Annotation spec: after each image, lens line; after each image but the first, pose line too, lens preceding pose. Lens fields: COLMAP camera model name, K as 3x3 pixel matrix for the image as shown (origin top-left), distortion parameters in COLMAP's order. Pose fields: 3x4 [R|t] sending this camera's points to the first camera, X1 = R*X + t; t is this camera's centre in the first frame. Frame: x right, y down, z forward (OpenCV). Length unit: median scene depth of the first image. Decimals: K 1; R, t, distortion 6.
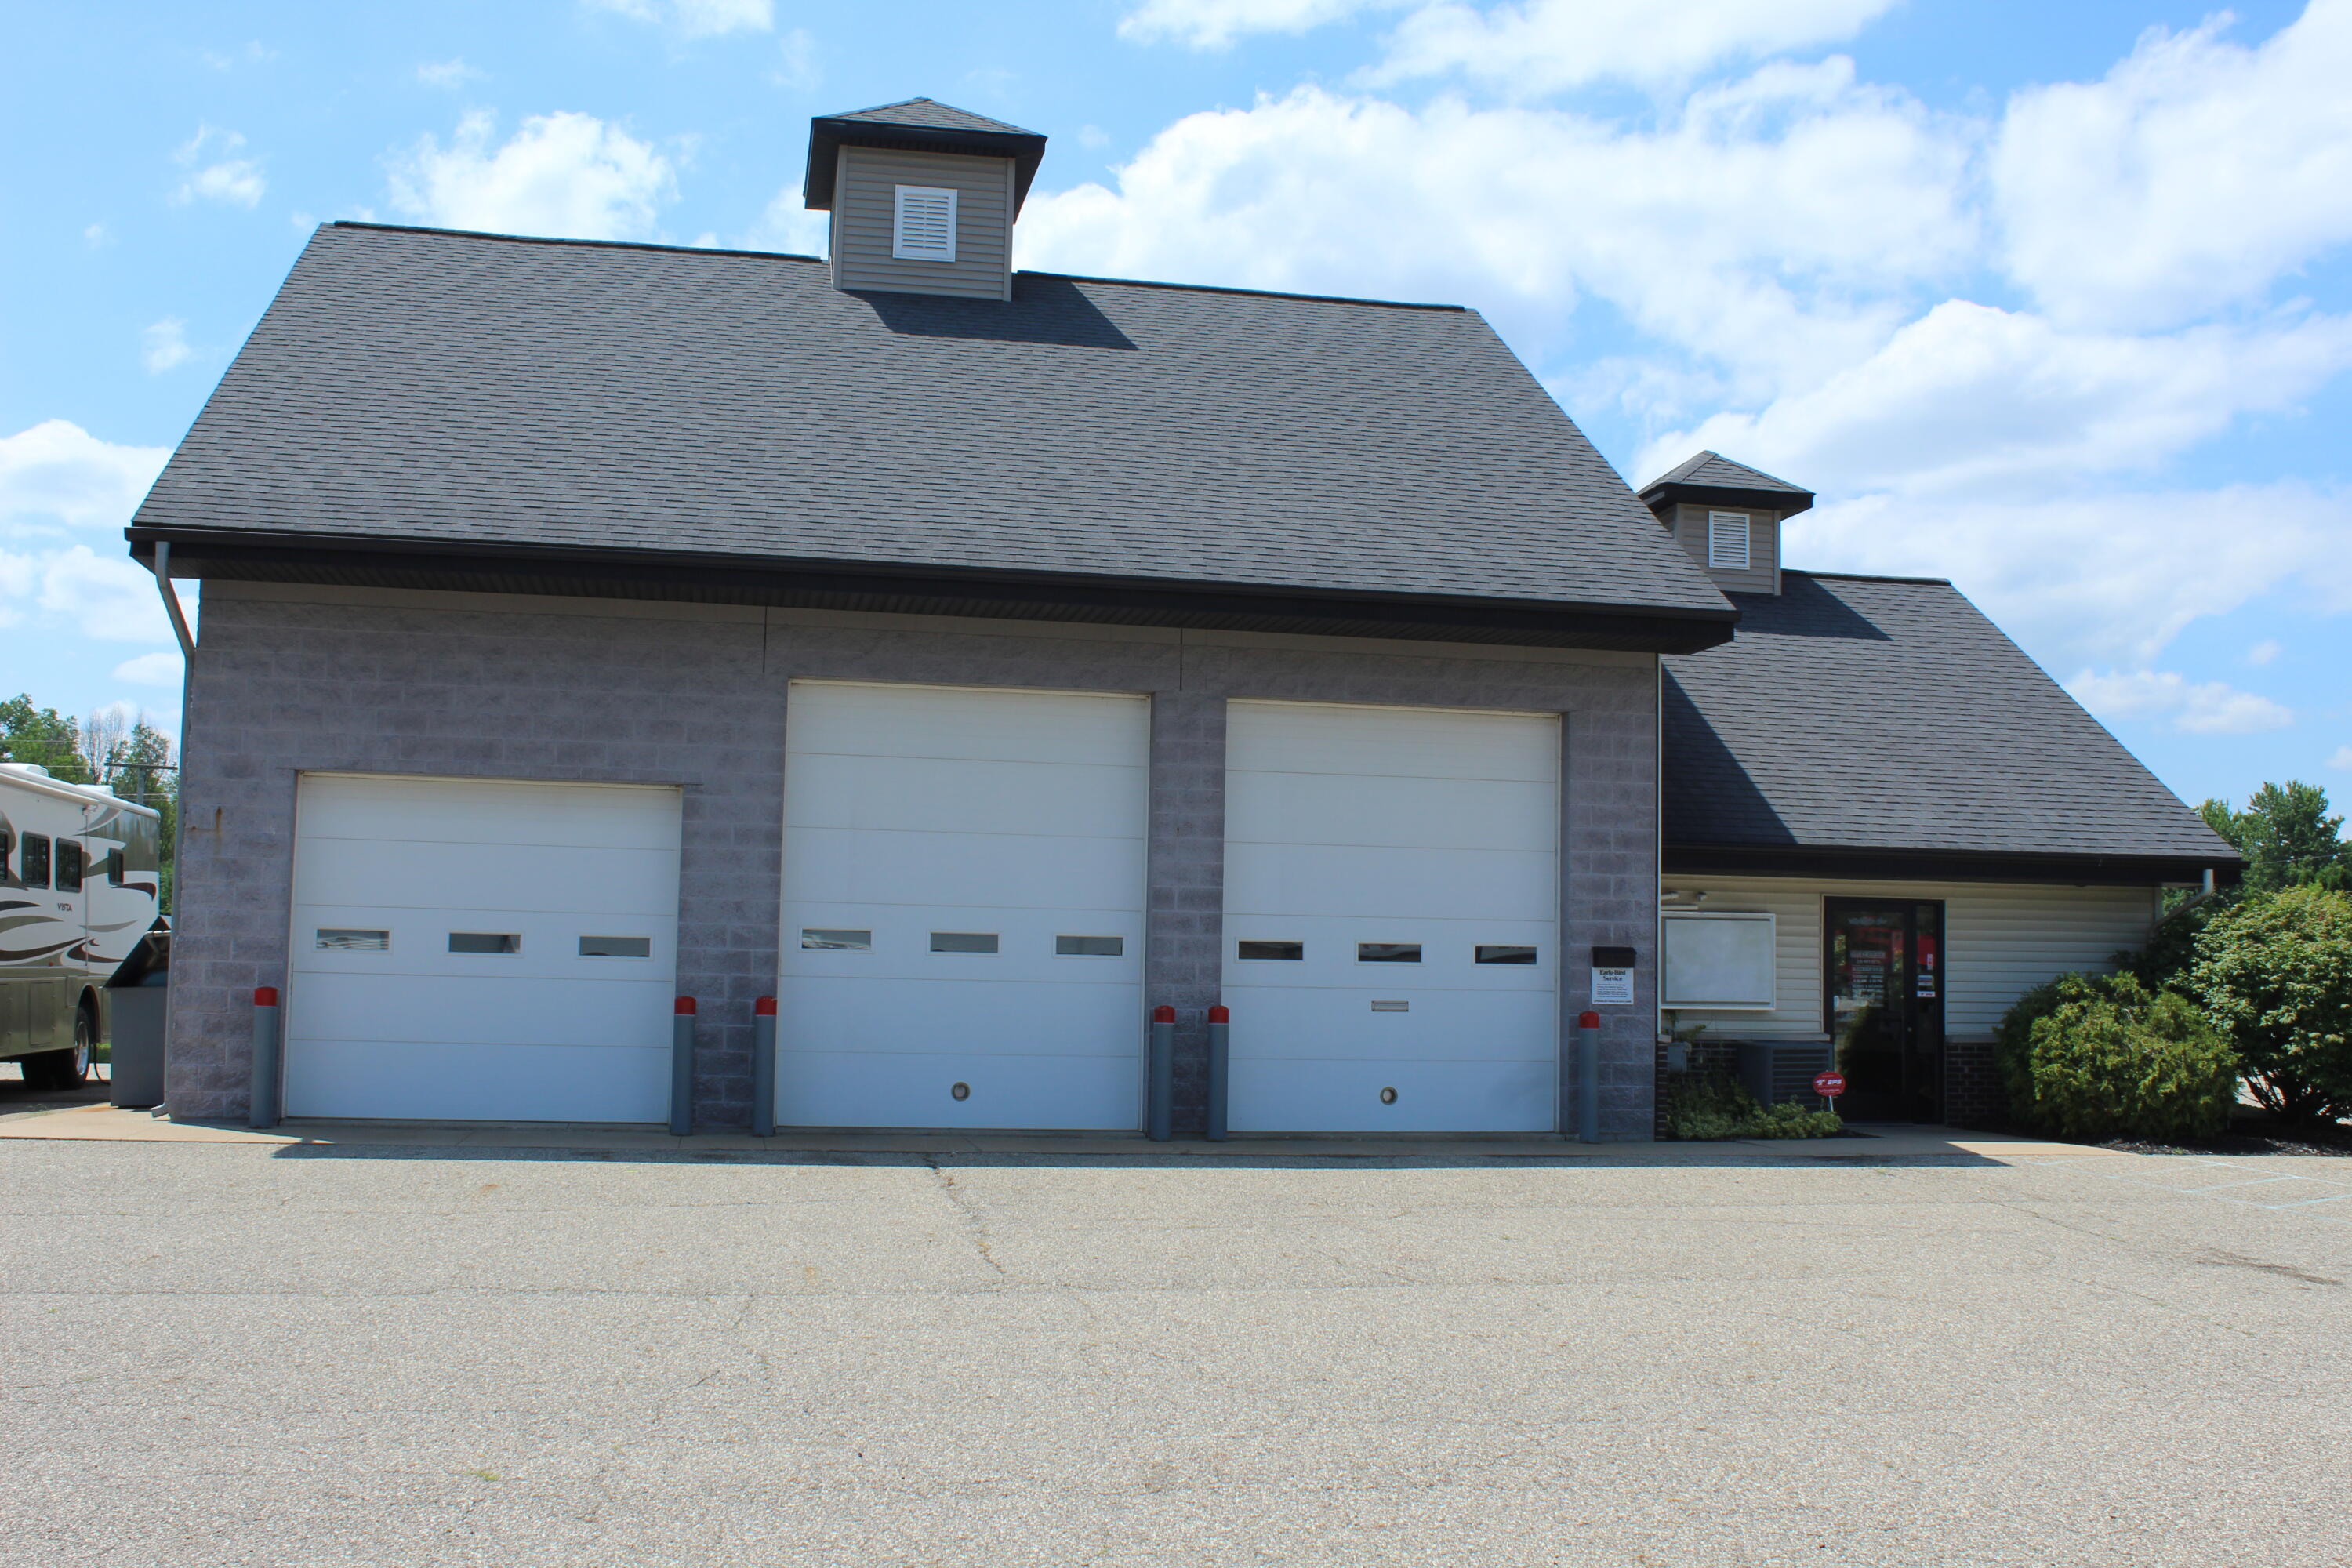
lens RADIAL K [[2393.2, 0, 1174.7], [0, 2393.2, 762.8], [0, 0, 1]] dist [-0.144546, 0.000000]
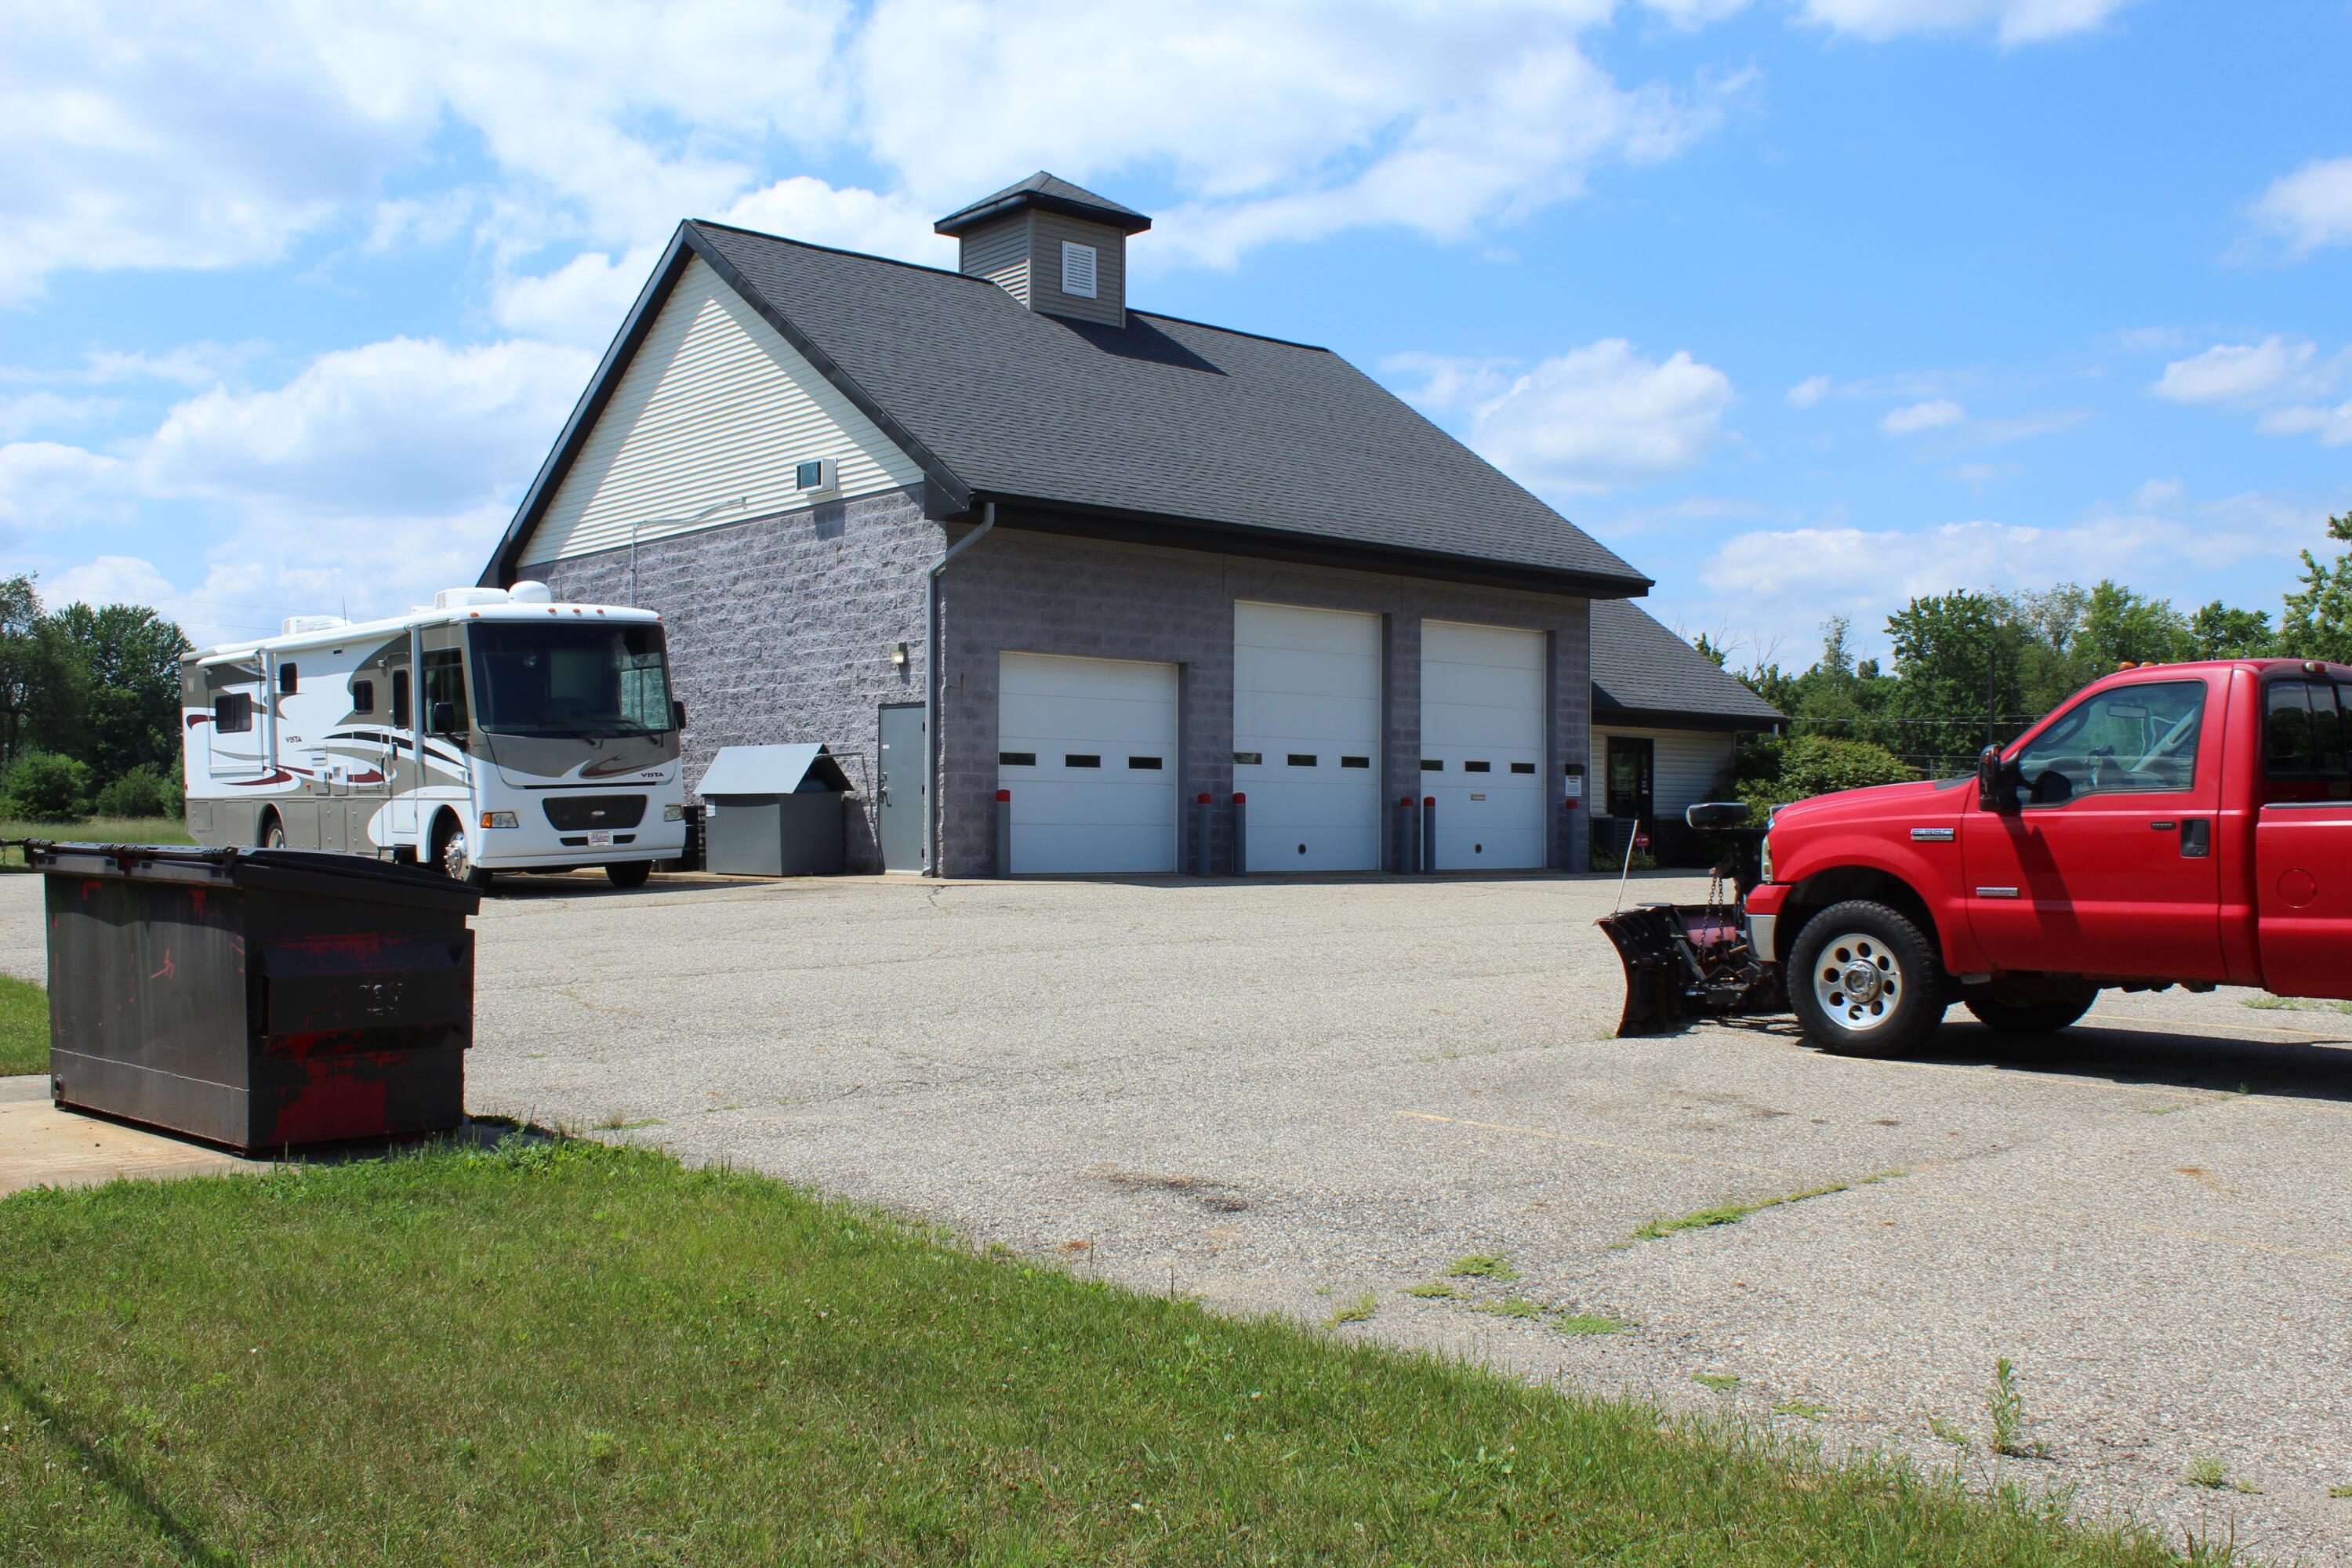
lens RADIAL K [[2132.0, 0, 1165.4], [0, 2132.0, 793.9], [0, 0, 1]] dist [-0.125648, -0.001752]
pose [[0.882732, -0.001795, 0.469873, -0.900385], [-0.045314, 0.995006, 0.088932, -0.030476], [-0.467686, -0.099795, 0.878243, -0.278288]]
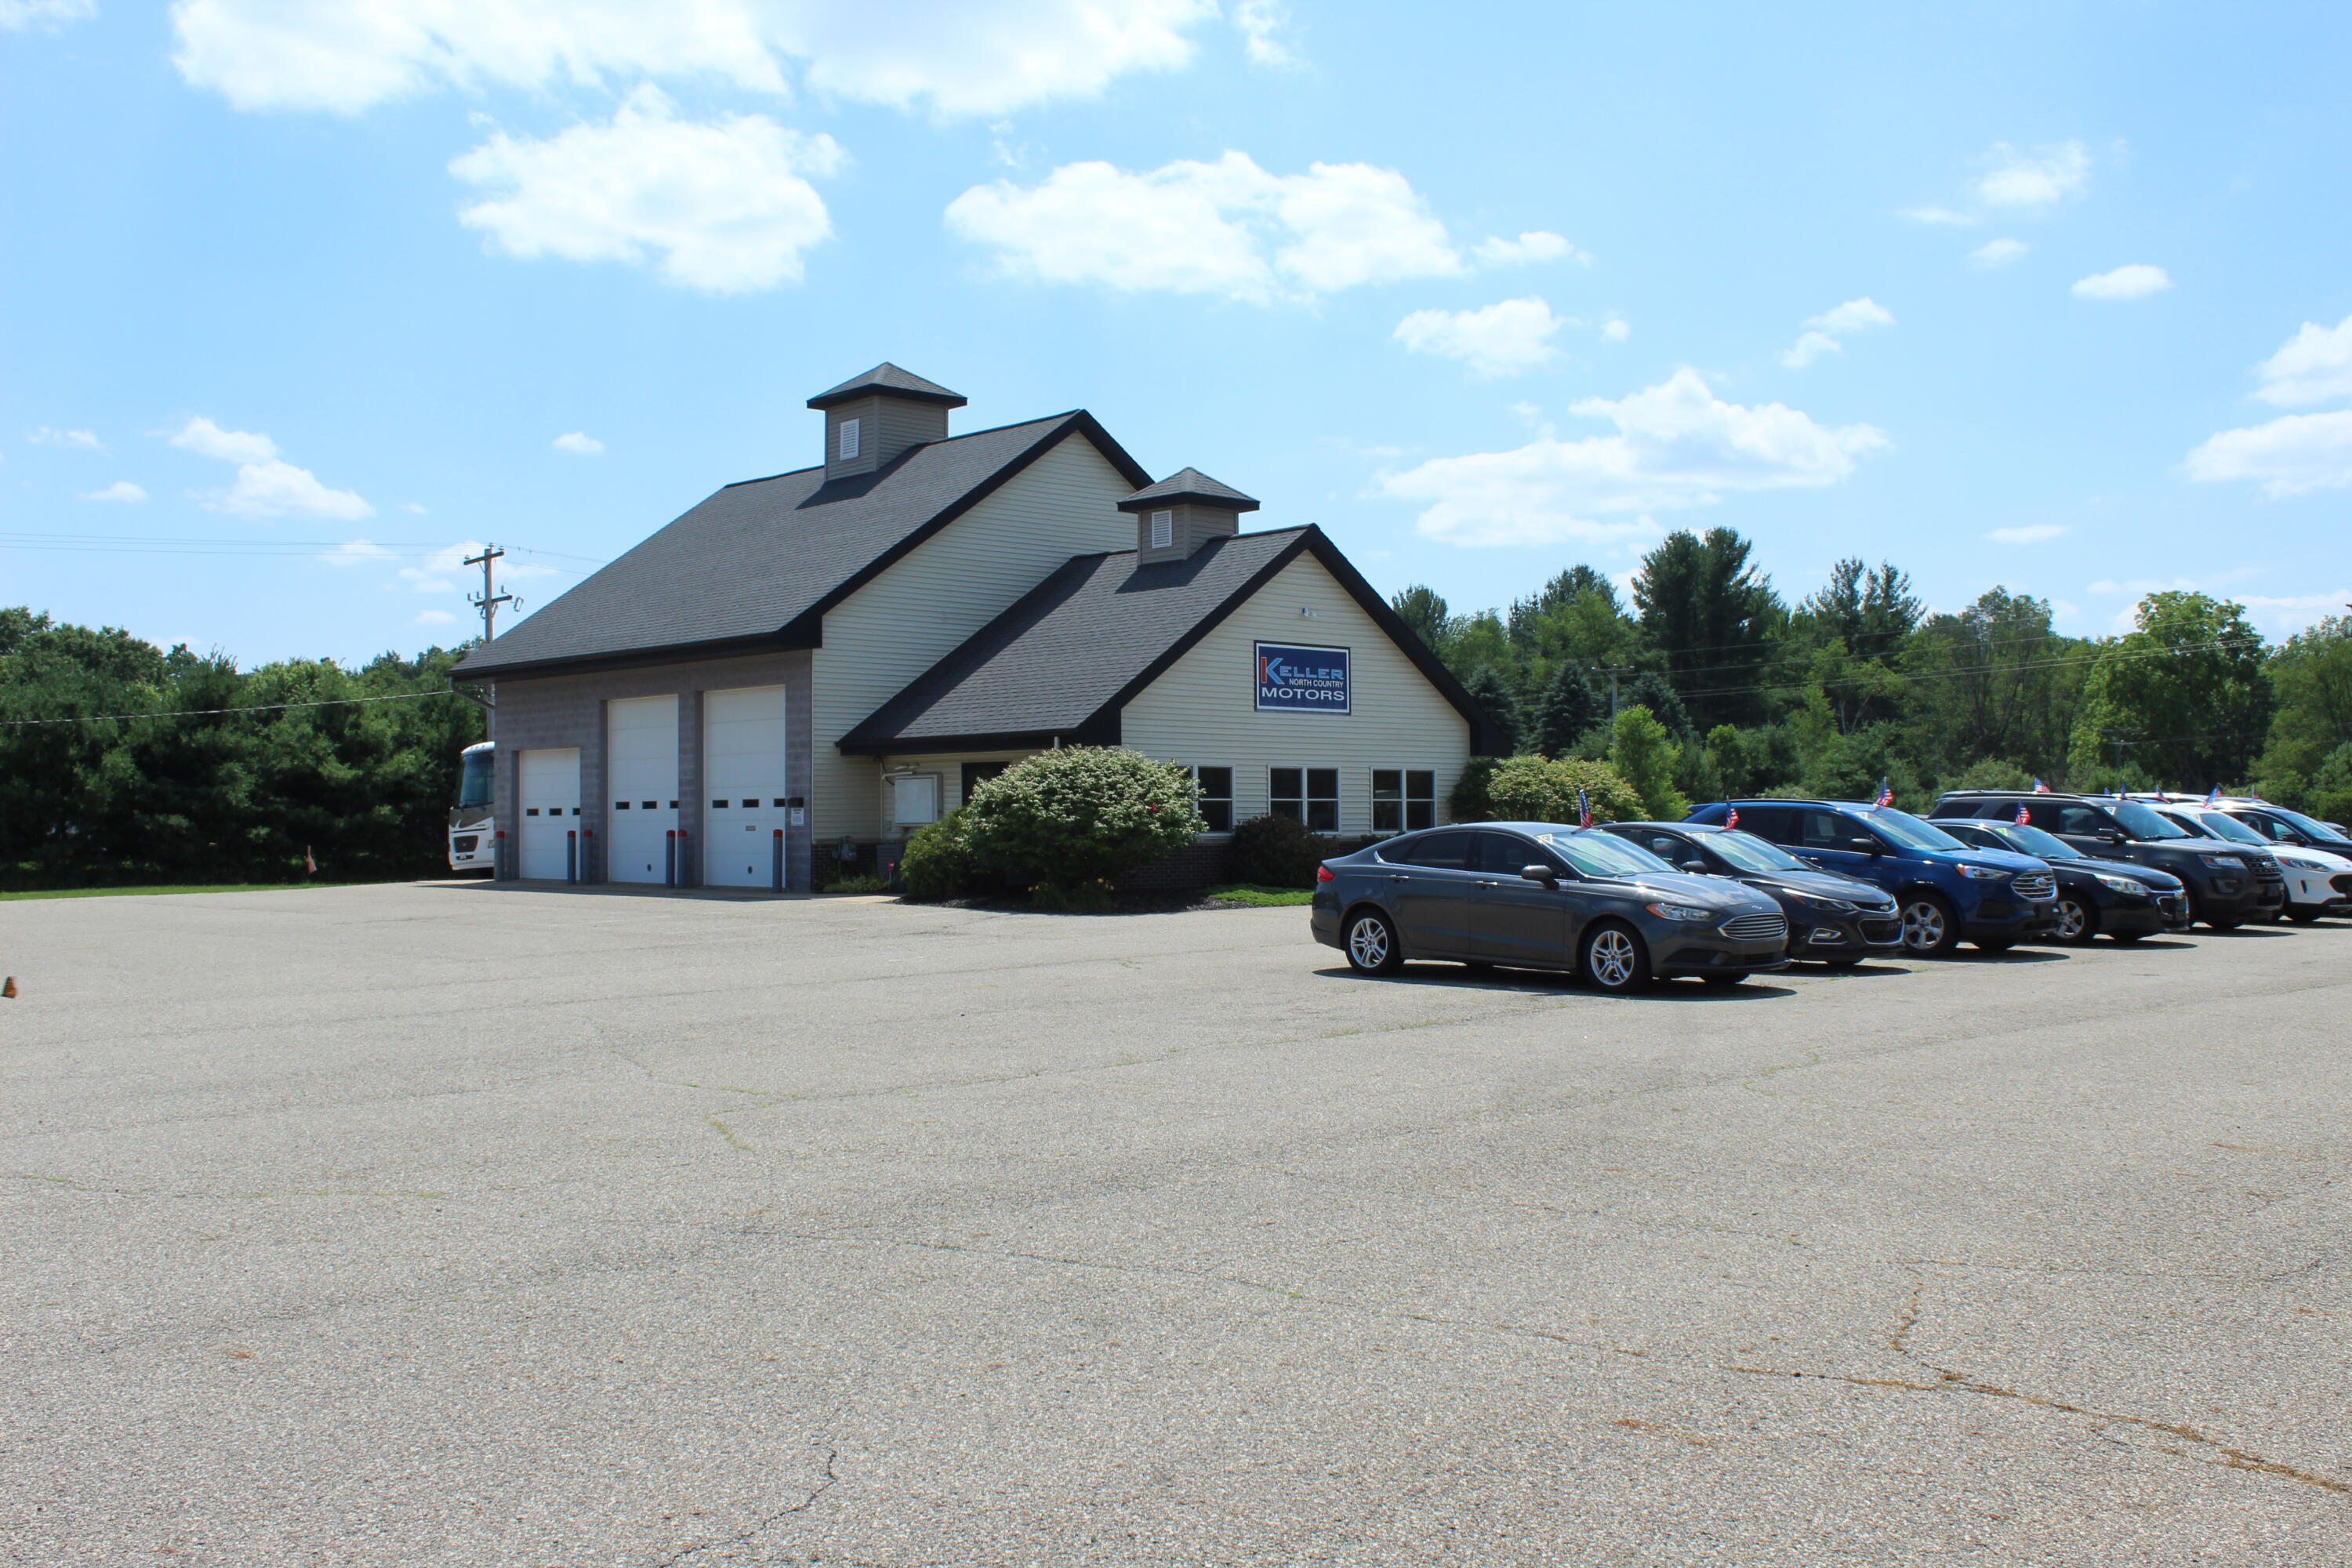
lens RADIAL K [[2393.2, 0, 1174.3], [0, 2393.2, 797.4], [0, 0, 1]] dist [-0.144546, 0.000000]
pose [[0.479230, -0.028989, -0.877210, 2.290597], [0.099196, 0.994840, 0.021316, 0.071039], [0.872066, -0.097231, 0.479633, 0.329436]]
